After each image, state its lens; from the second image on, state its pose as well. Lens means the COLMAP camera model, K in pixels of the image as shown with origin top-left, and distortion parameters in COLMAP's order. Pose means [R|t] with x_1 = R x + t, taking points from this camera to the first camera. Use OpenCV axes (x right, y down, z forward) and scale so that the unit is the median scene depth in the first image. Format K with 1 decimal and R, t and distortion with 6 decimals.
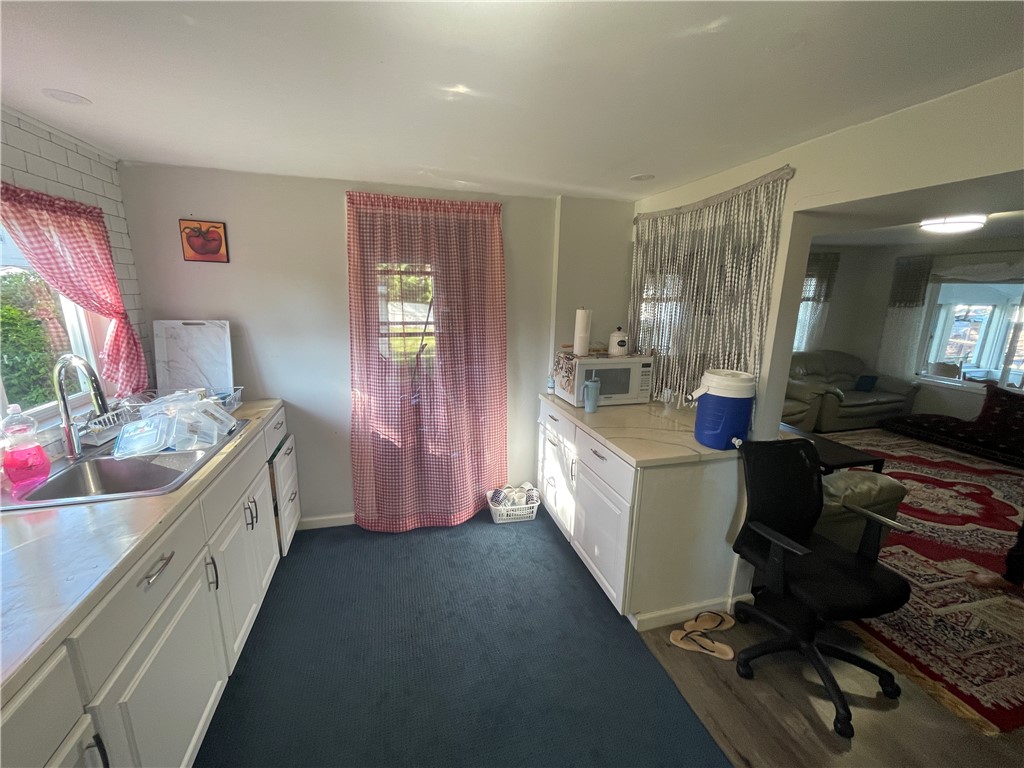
lens RADIAL K [[417.5, 0, 512.5], [0, 417.5, 390.6], [0, 0, 1]] dist [-0.000534, -0.000836]
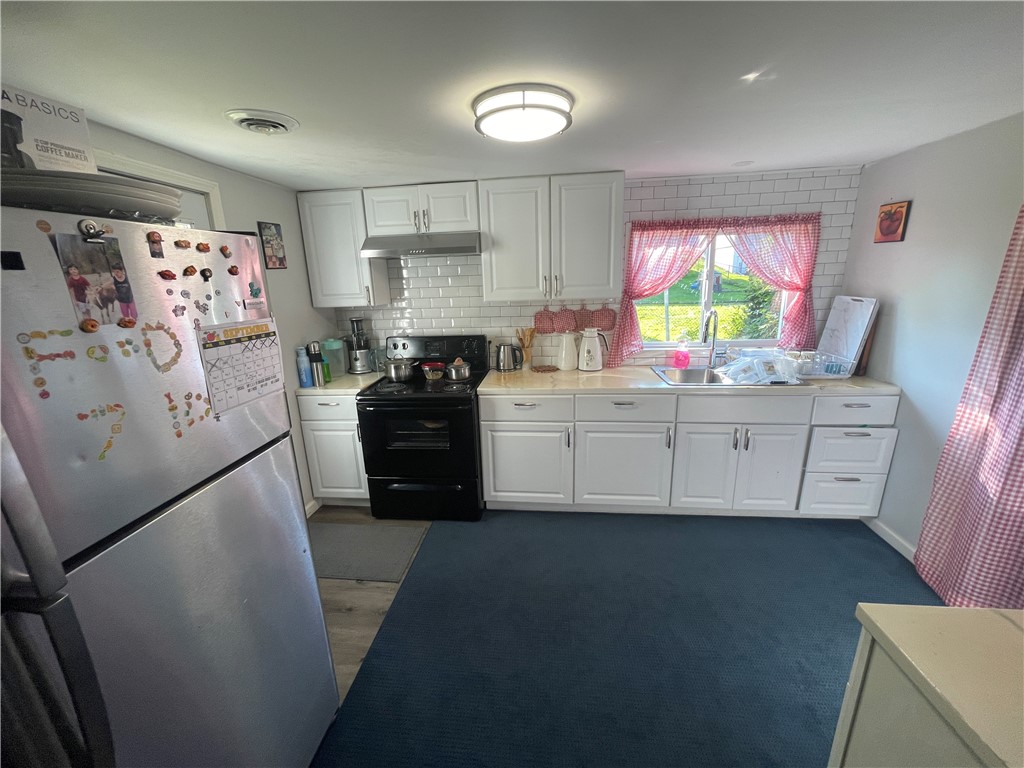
lens RADIAL K [[417.5, 0, 516.3], [0, 417.5, 384.6], [0, 0, 1]] dist [-0.000534, -0.000836]
pose [[-0.365031, 0.238192, -0.900009, 0.541760], [-0.179235, 0.930653, 0.318997, -0.117496], [0.913579, 0.277758, -0.297025, 0.460745]]
